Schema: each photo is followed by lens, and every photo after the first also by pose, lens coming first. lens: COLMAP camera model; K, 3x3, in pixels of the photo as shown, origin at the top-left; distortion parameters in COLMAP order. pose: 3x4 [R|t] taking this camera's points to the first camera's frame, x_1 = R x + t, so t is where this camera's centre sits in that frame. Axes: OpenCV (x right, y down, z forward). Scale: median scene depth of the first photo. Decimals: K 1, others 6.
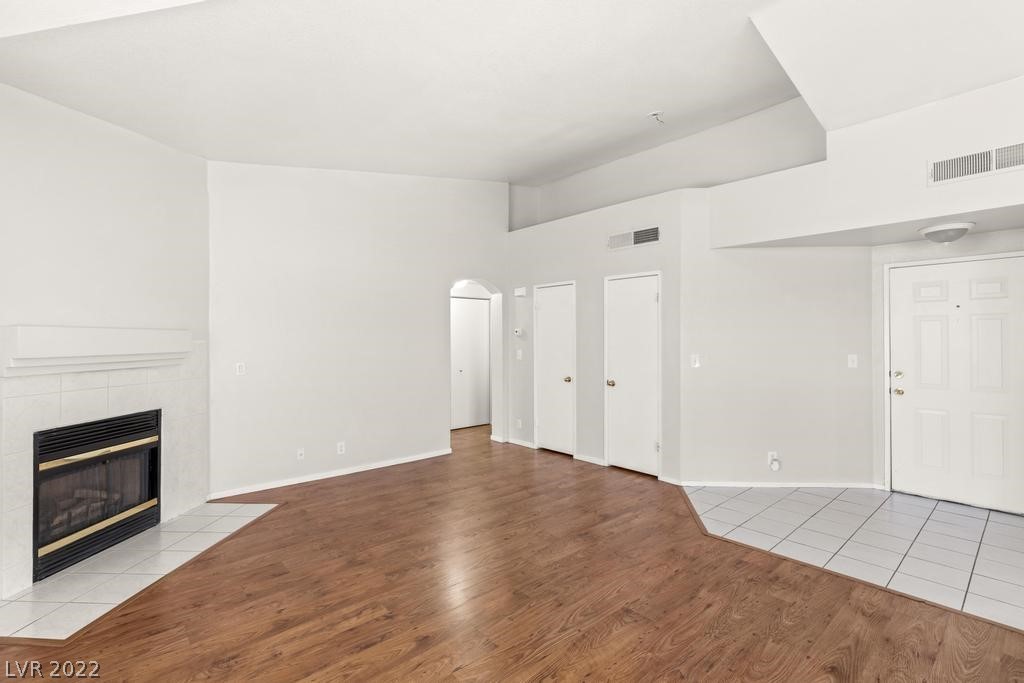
lens RADIAL K [[466.0, 0, 515.5], [0, 466.0, 341.5], [0, 0, 1]] dist [0.006448, -0.001510]
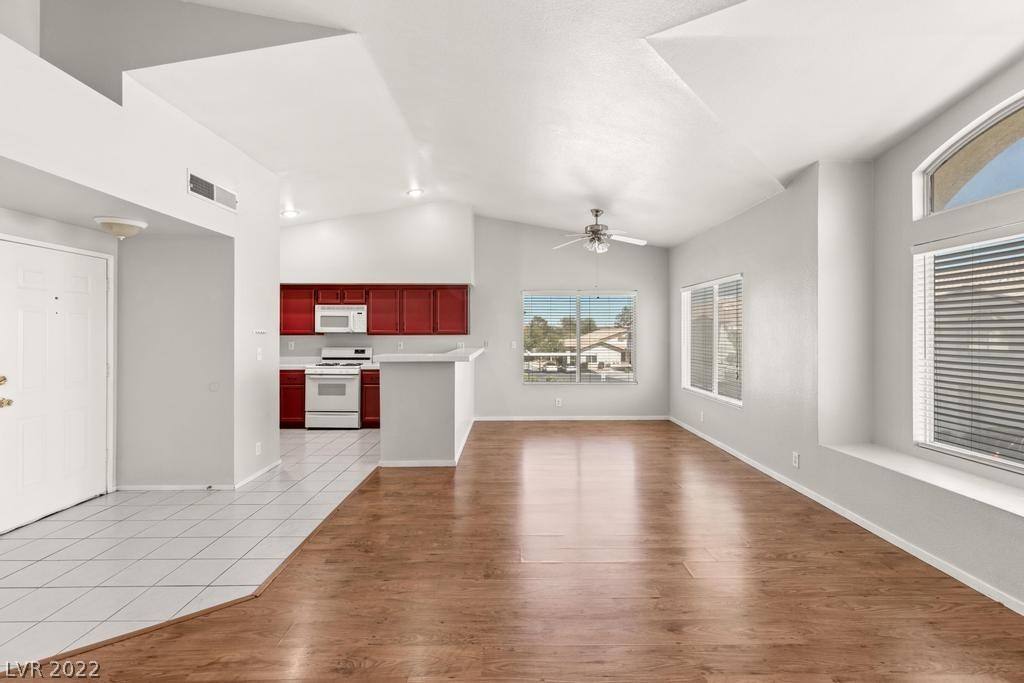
lens RADIAL K [[466.0, 0, 513.1], [0, 466.0, 333.6], [0, 0, 1]] dist [0.006448, -0.001510]
pose [[-0.747285, 0.000250, 0.664504, -0.376426], [0.004153, 0.999982, 0.004294, -0.006205], [-0.664491, 0.005969, -0.747272, 1.226006]]
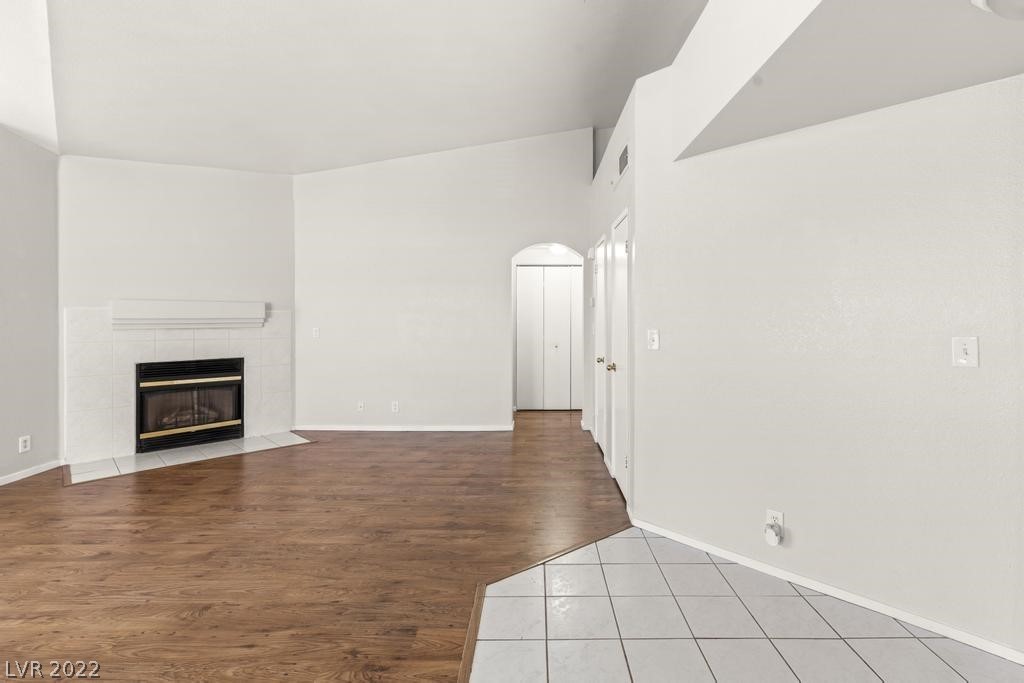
lens RADIAL K [[466.0, 0, 544.7], [0, 466.0, 321.9], [0, 0, 1]] dist [0.006448, -0.001510]
pose [[0.758794, 0.010604, -0.651245, 0.888040], [-0.010069, 0.999939, 0.004550, 0.015723], [0.651253, 0.003105, 0.758854, 0.509652]]
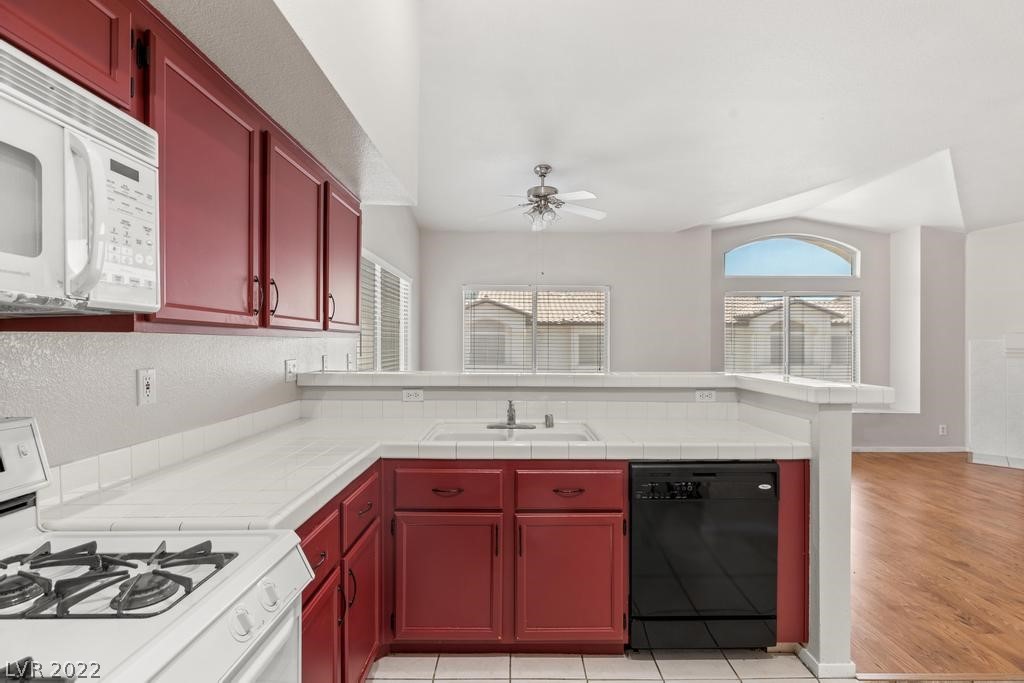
lens RADIAL K [[466.0, 0, 518.8], [0, 466.0, 343.8], [0, 0, 1]] dist [0.006448, -0.001510]
pose [[-0.662555, -0.000201, -0.749013, 1.502118], [-0.005913, 0.999970, 0.004963, 0.011575], [0.748990, 0.007717, -0.662537, 0.519482]]
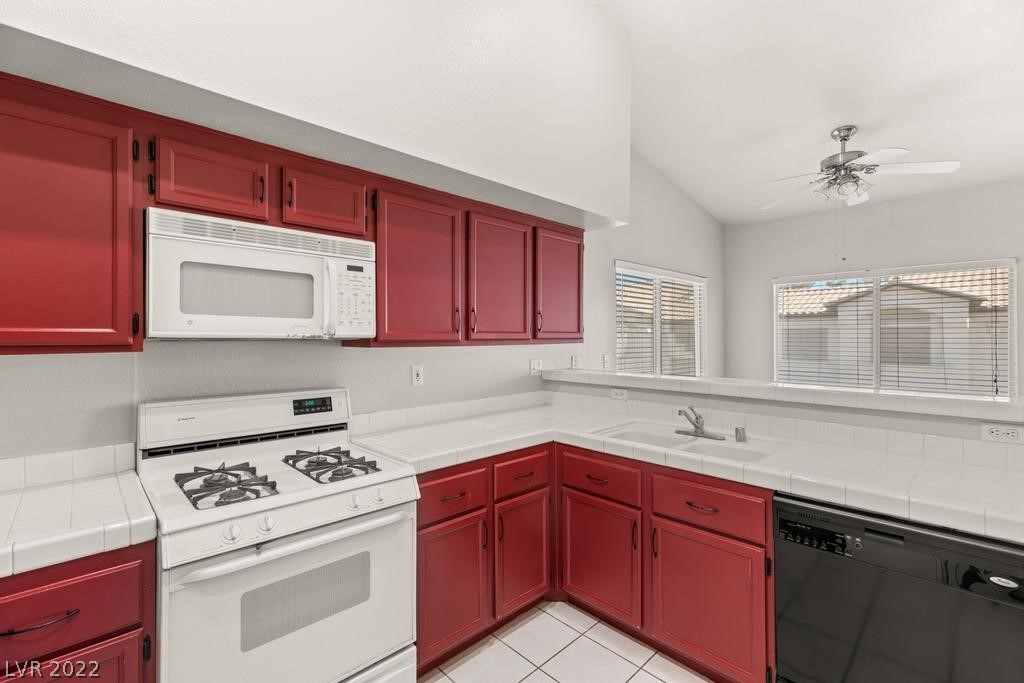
lens RADIAL K [[466.0, 0, 516.6], [0, 466.0, 336.3], [0, 0, 1]] dist [0.006448, -0.001510]
pose [[-0.999001, 0.001656, -0.044655, 1.284131], [0.001456, 0.999989, 0.004510, -0.009350], [0.044662, 0.004441, -0.998992, 0.723263]]
